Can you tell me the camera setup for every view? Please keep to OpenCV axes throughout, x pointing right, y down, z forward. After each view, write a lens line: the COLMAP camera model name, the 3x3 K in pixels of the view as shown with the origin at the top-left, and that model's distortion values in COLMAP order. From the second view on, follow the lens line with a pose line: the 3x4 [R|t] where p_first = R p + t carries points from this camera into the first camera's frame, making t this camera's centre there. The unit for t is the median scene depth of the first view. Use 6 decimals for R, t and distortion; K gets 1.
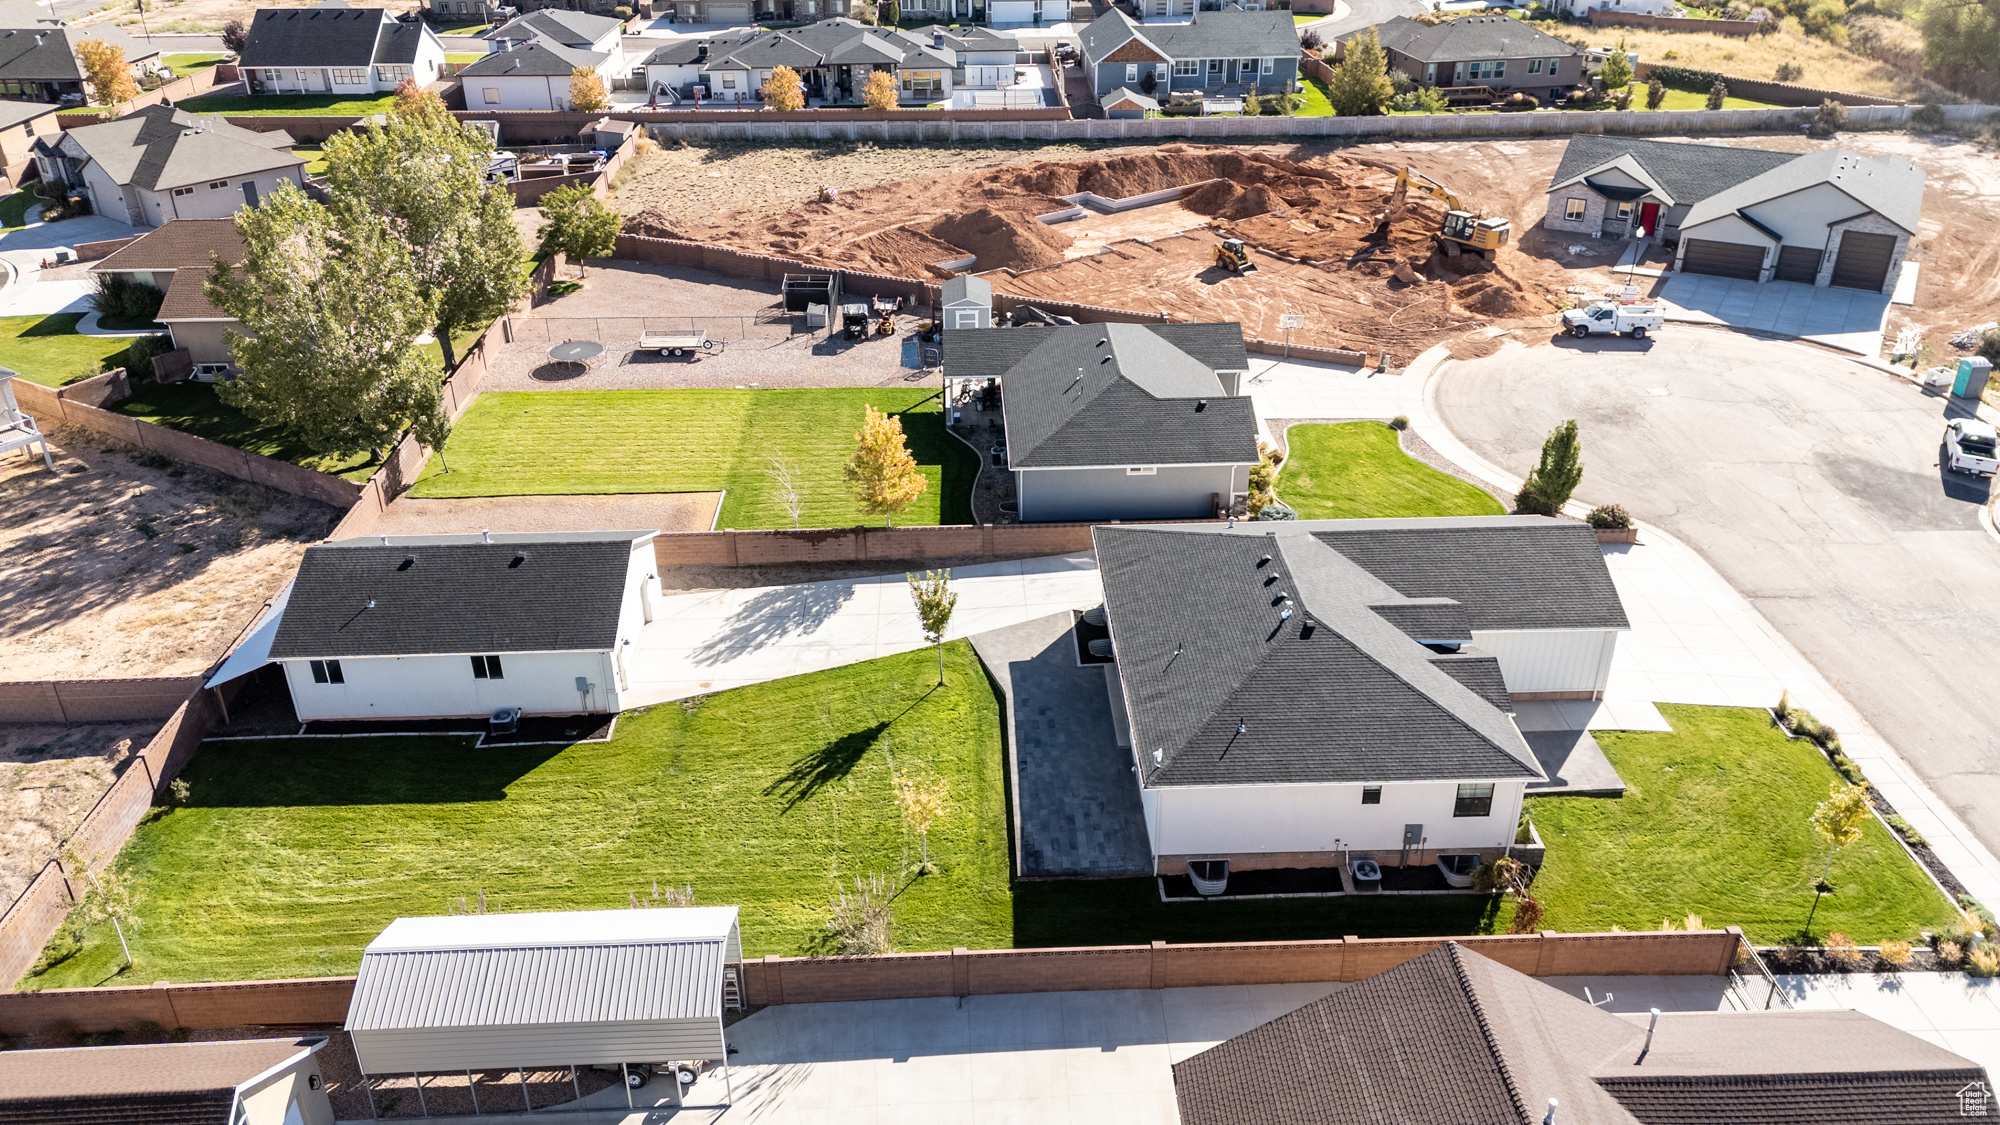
lens RADIAL K [[1458.1, 0, 1004.3], [0, 1458.1, 578.5], [0, 0, 1]] dist [0.085596, -0.077278]
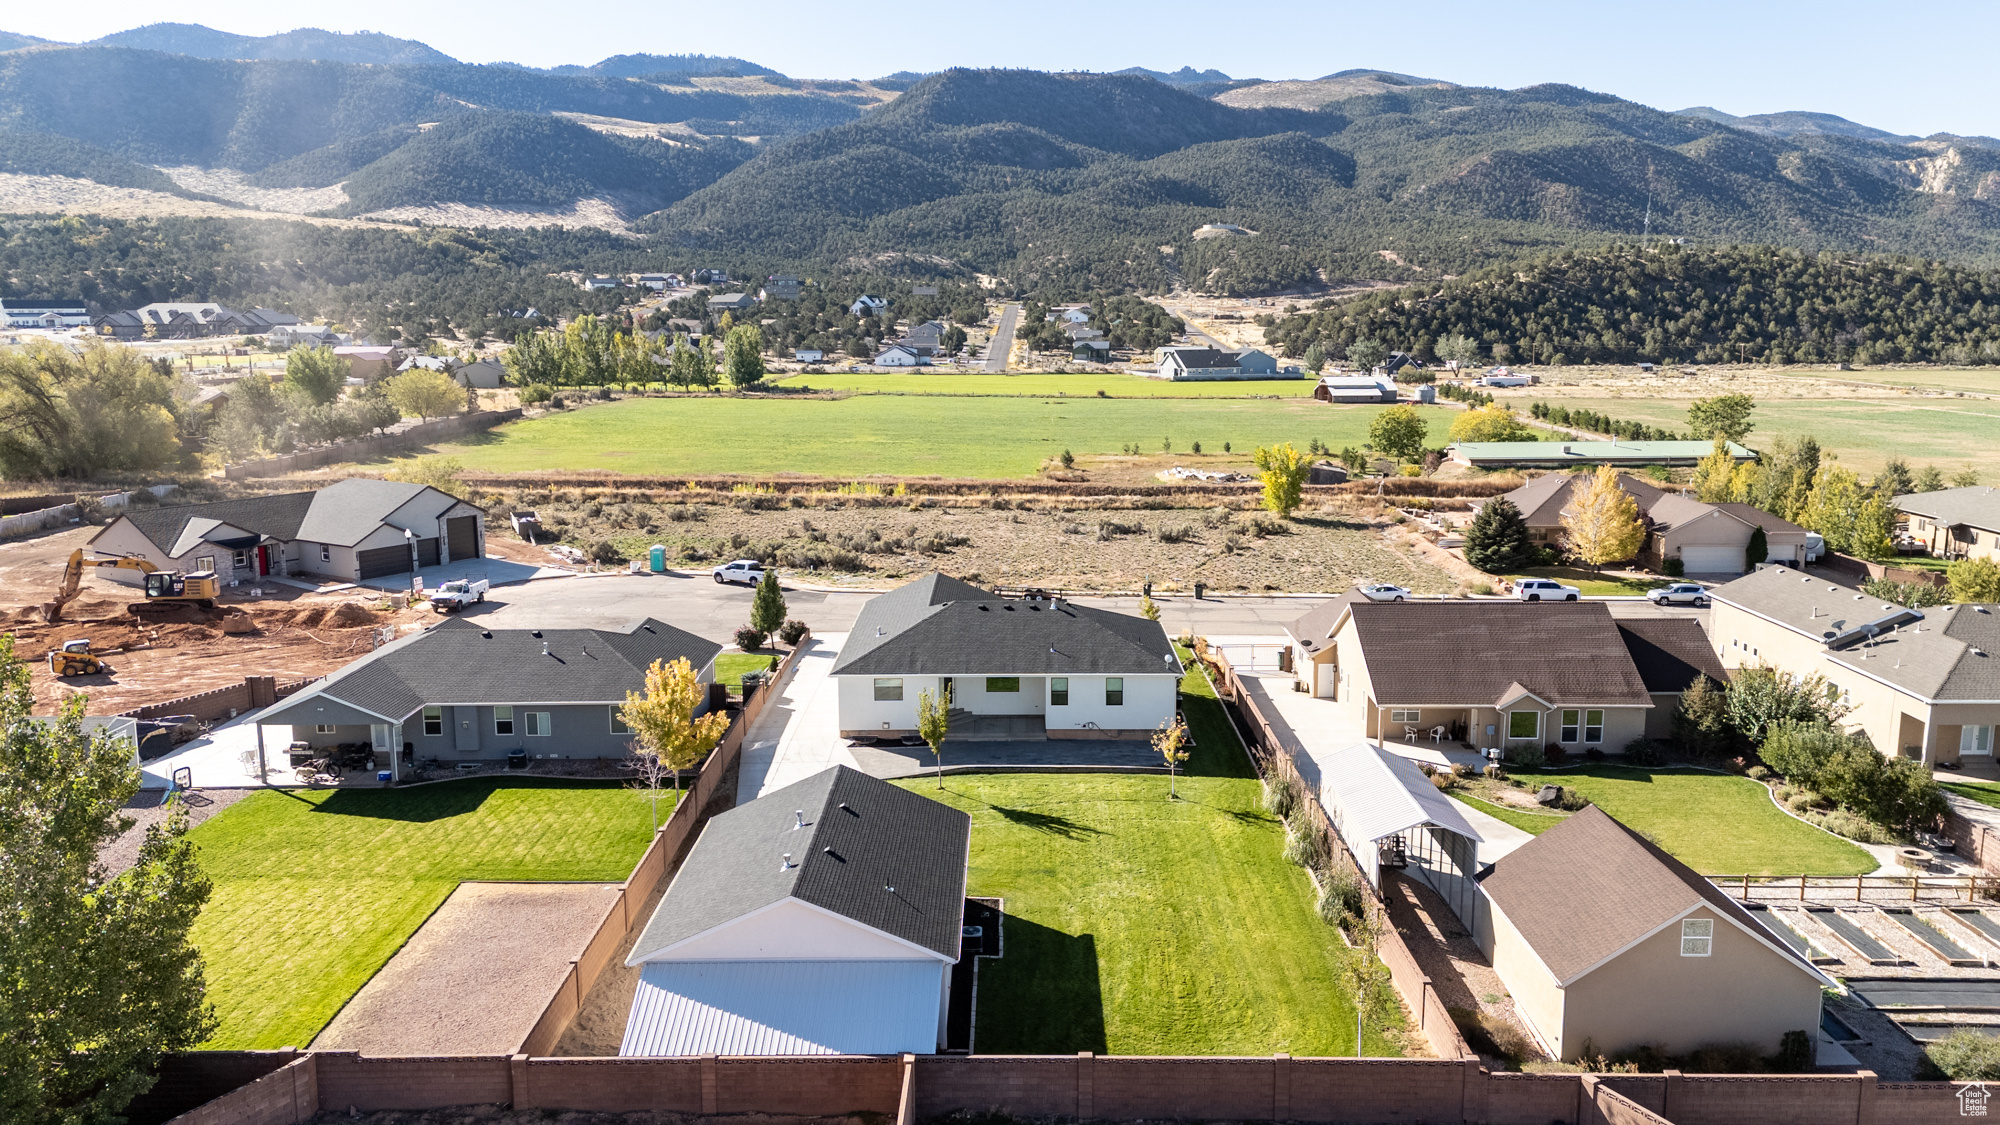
lens RADIAL K [[1458.1, 0, 1005.4], [0, 1458.1, 560.2], [0, 0, 1]] dist [0.085596, -0.077278]
pose [[0.039942, -0.164043, 0.985644, -0.688346], [0.485246, 0.865486, 0.124380, -0.122629], [-0.873465, 0.473312, 0.114171, 0.428080]]
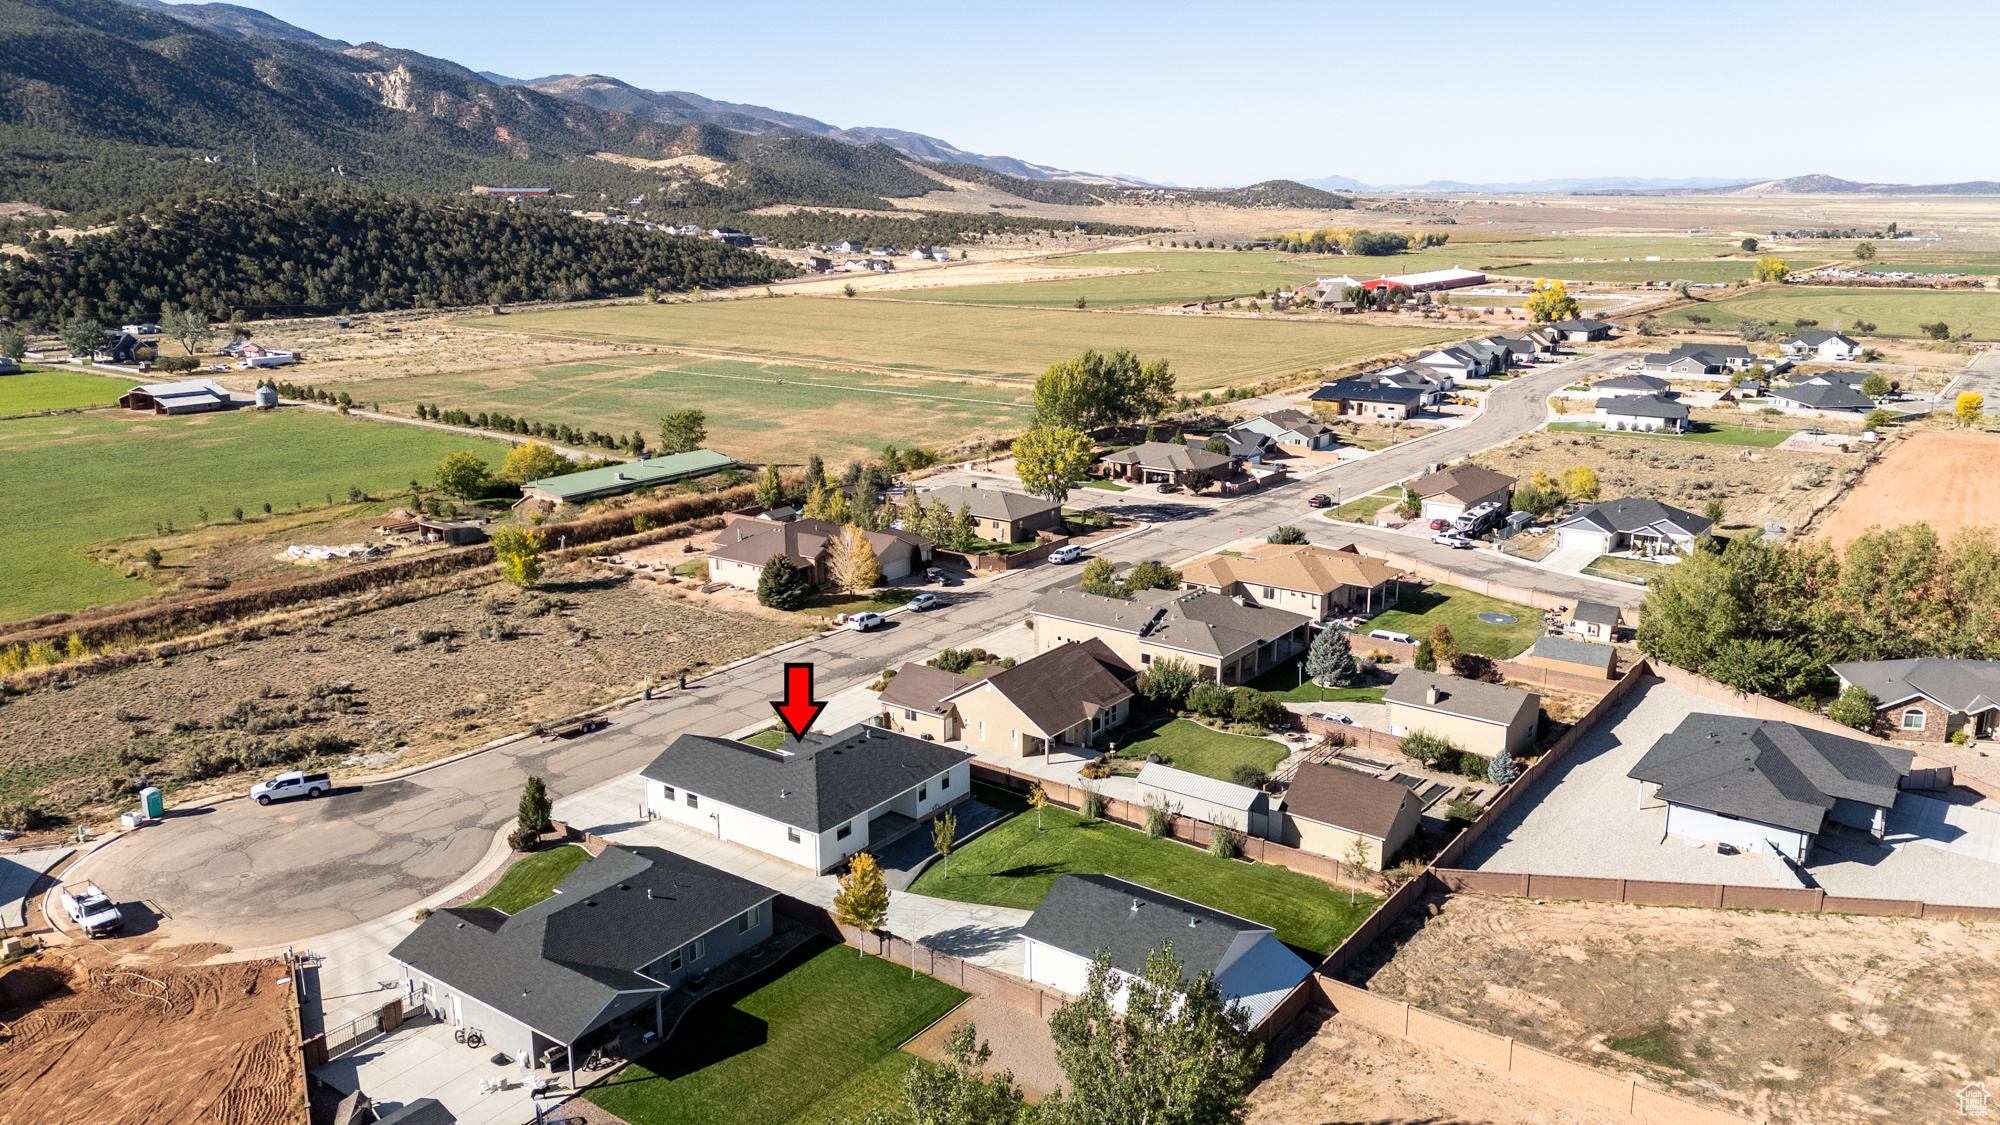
lens RADIAL K [[1458.1, 0, 1009.8], [0, 1458.1, 566.6], [0, 0, 1]] dist [0.085596, -0.077278]
pose [[-0.788525, -0.143023, 0.598141, -0.656074], [0.304901, 0.753729, 0.582175, -0.722403], [-0.534101, 0.641433, -0.550726, 0.995528]]
